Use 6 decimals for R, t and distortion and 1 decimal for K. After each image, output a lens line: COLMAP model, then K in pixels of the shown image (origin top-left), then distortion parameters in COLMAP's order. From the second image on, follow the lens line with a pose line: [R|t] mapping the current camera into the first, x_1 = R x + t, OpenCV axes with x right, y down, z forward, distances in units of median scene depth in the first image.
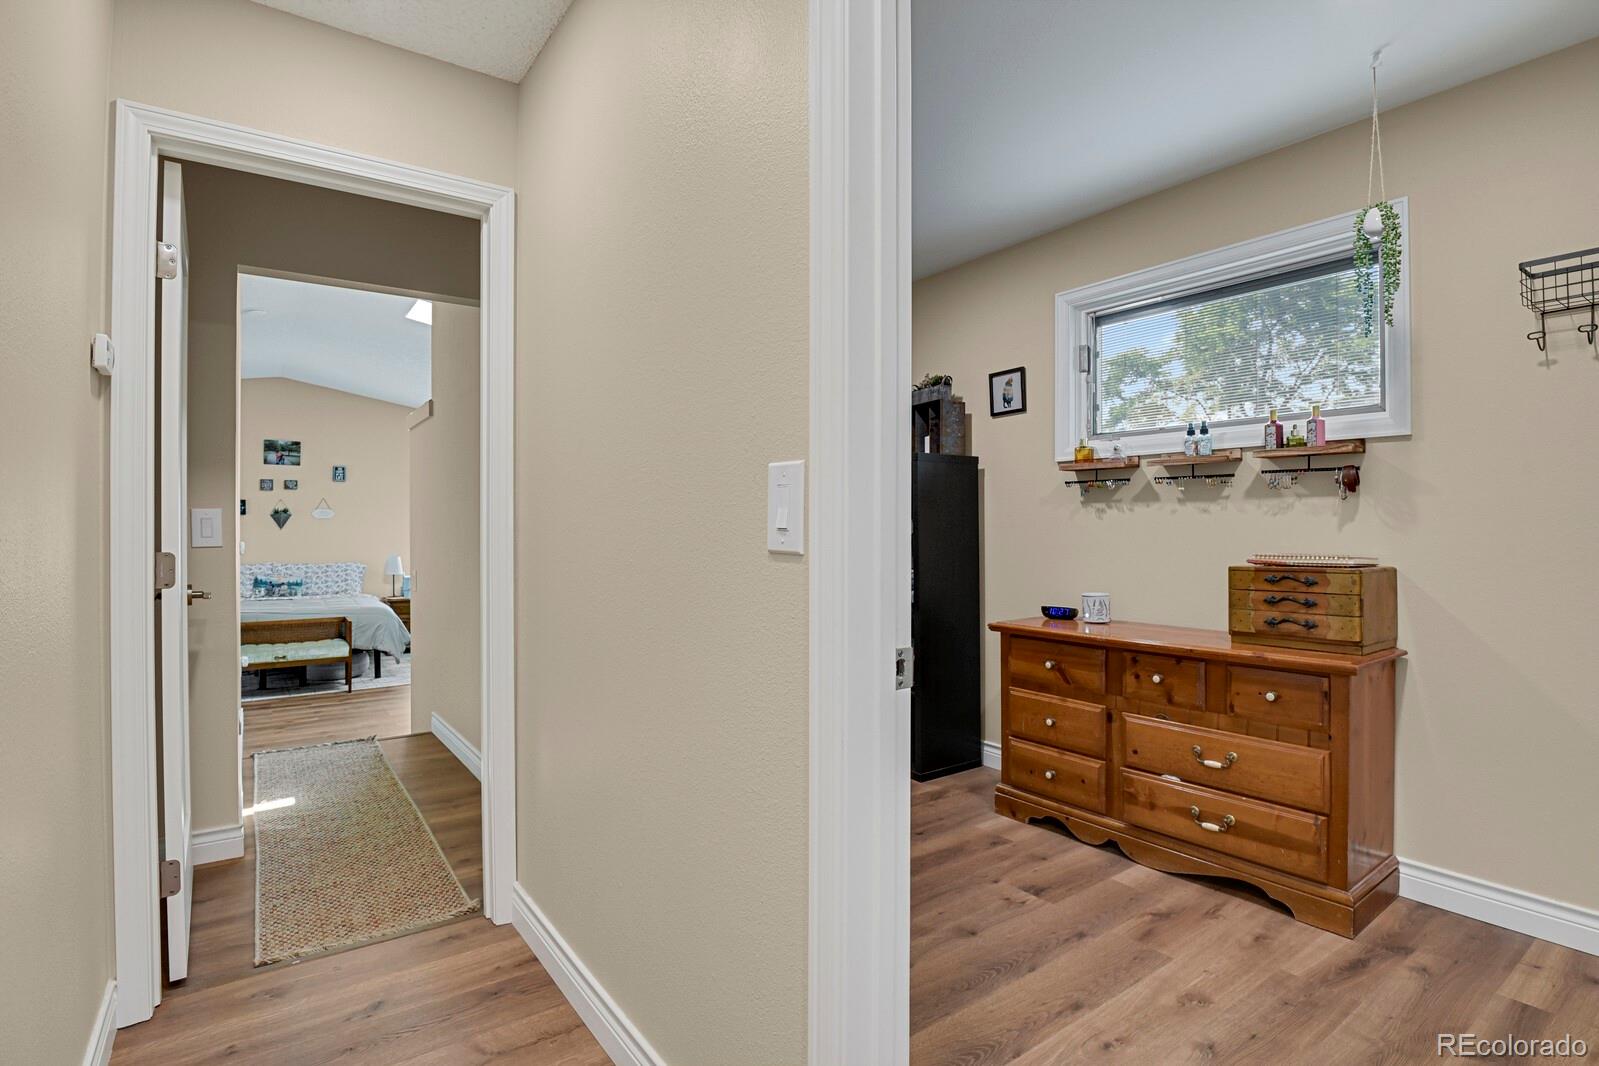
lens RADIAL K [[778.8, 0, 808.2], [0, 778.8, 528.1], [0, 0, 1]] dist [-0.022296, -0.008568]
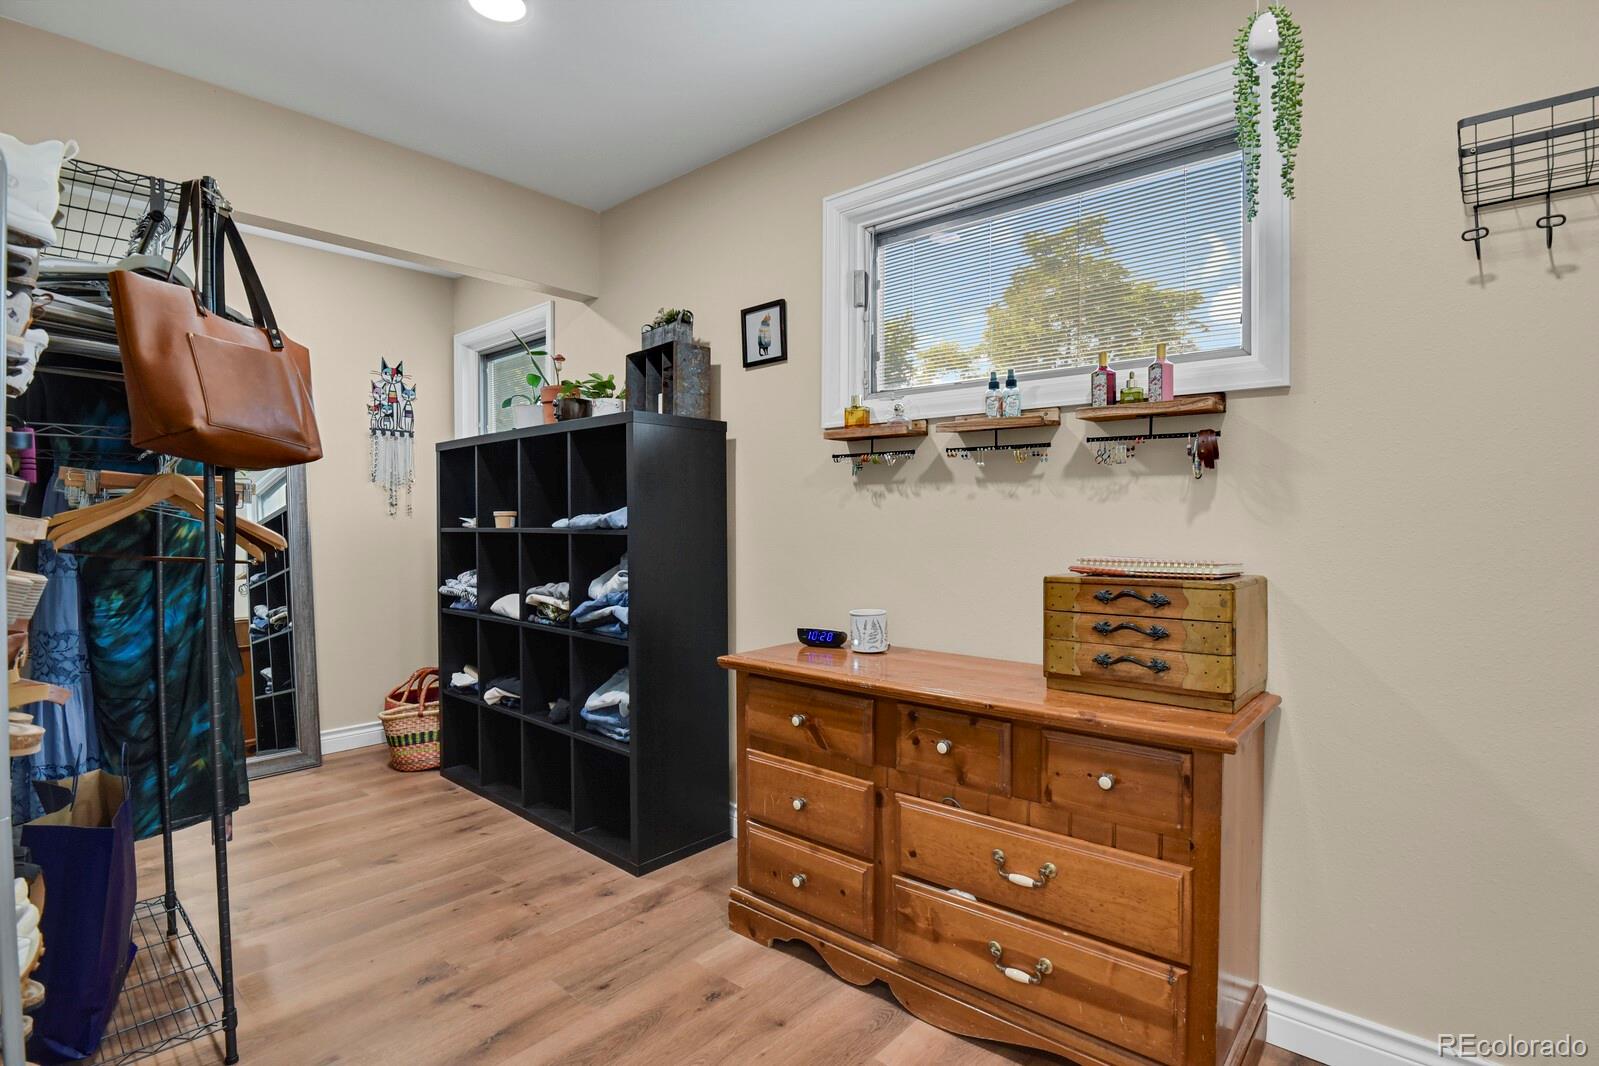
lens RADIAL K [[778.8, 0, 808.2], [0, 778.8, 528.1], [0, 0, 1]] dist [-0.022296, -0.008568]
pose [[0.975794, 0.000250, 0.218693, 0.182493], [-0.002982, 0.999922, 0.012162, -0.000132], [-0.218672, -0.012520, 0.975718, 0.359388]]
